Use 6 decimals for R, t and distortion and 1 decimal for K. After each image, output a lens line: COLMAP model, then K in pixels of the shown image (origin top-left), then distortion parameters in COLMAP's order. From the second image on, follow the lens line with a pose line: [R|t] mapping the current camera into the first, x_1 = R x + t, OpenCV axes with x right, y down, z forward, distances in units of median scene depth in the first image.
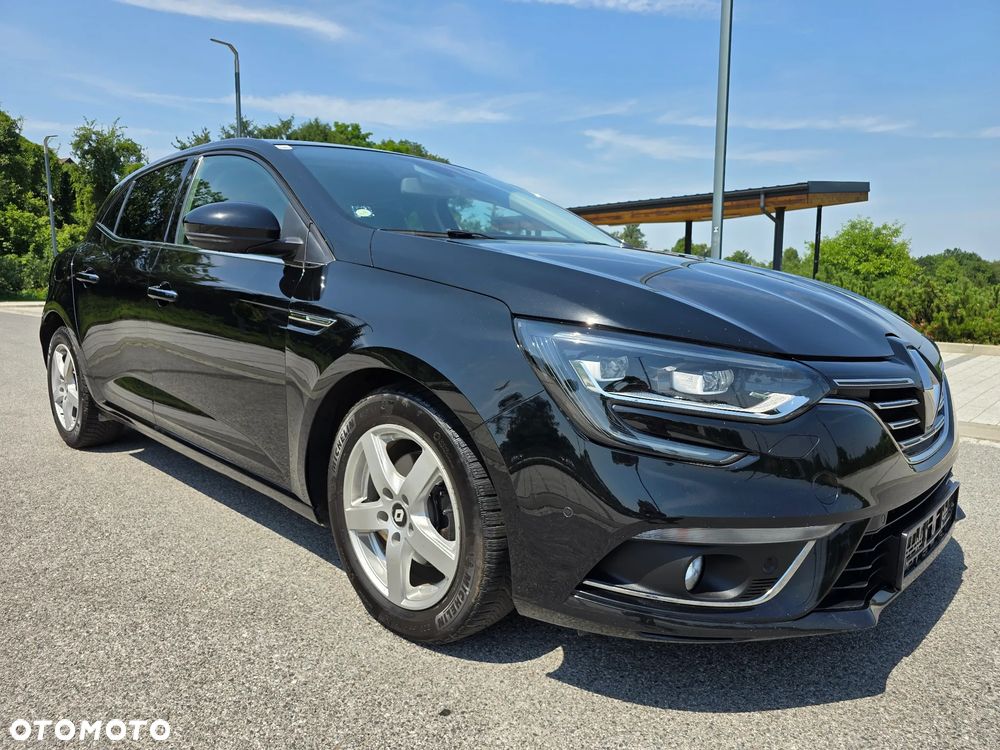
lens RADIAL K [[673.6, 0, 494.4], [0, 673.6, 373.4], [0, 0, 1]] dist [0.030949, -0.029432]
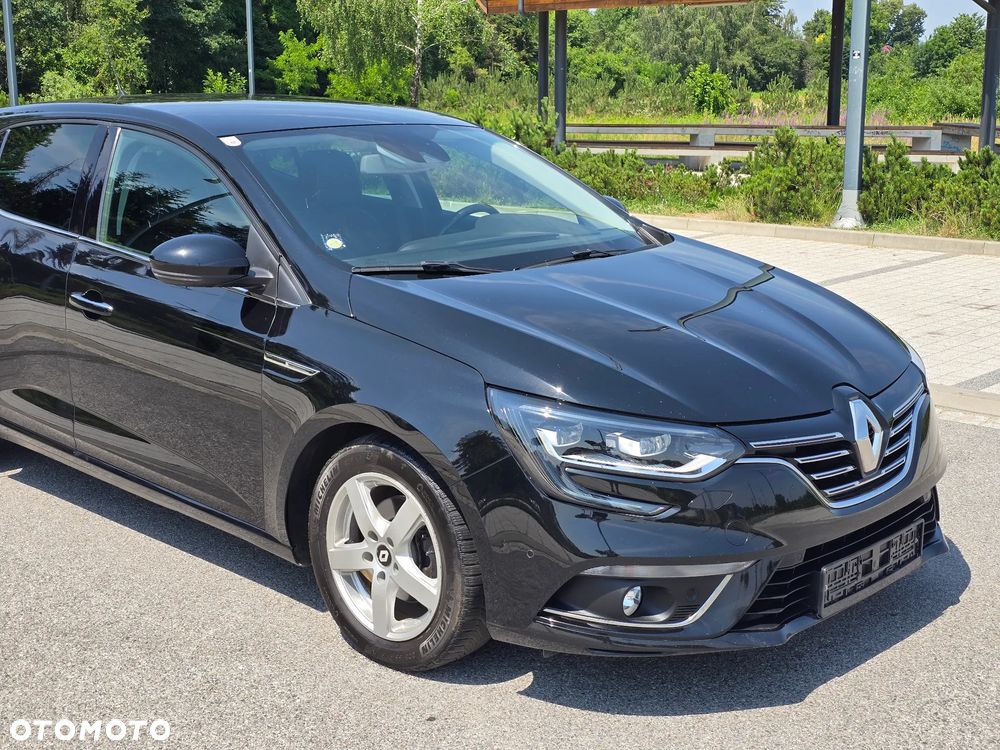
lens RADIAL K [[1337.1, 0, 493.1], [0, 1337.1, 340.3], [0, 0, 1]] dist [0.060912, 0.000000]
pose [[0.999923, -0.007393, 0.010007, 0.016995], [0.006769, 0.998115, 0.061002, -0.293201], [-0.010439, -0.060929, 0.998088, -1.246588]]
